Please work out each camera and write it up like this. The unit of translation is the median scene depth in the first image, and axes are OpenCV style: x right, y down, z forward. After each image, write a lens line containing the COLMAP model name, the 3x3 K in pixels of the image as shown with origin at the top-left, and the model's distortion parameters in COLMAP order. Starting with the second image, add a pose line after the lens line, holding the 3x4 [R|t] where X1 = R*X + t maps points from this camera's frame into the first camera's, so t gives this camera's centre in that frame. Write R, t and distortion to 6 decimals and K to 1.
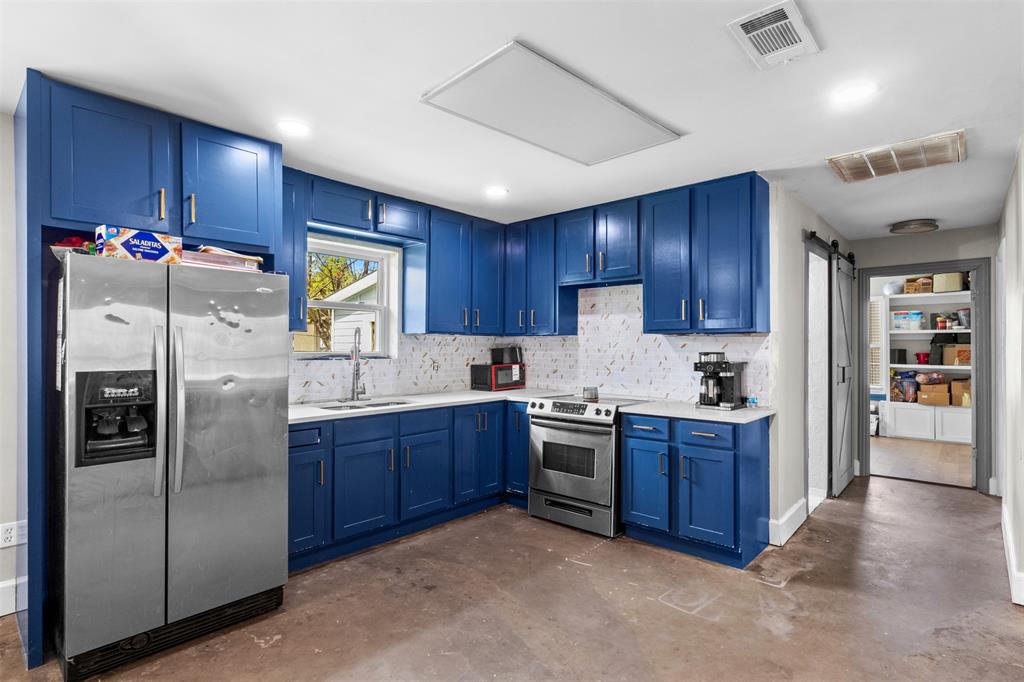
lens RADIAL K [[513.1, 0, 512.4], [0, 513.1, 343.1], [0, 0, 1]] dist [-0.001896, 0.000561]
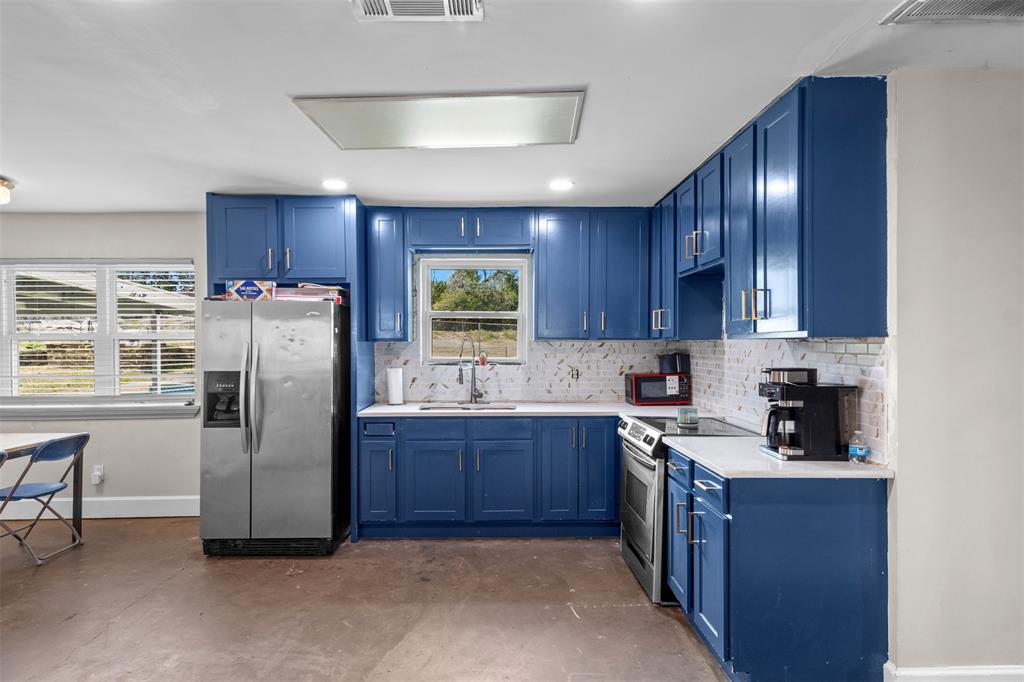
lens RADIAL K [[583.5, 0, 509.1], [0, 583.5, 344.5], [0, 0, 1]] dist [0.018458, 0.001012]
pose [[0.678589, -0.002108, -0.734516, 0.725114], [0.007020, 0.999969, 0.003616, -0.017808], [0.734485, -0.007610, 0.678582, 0.248652]]
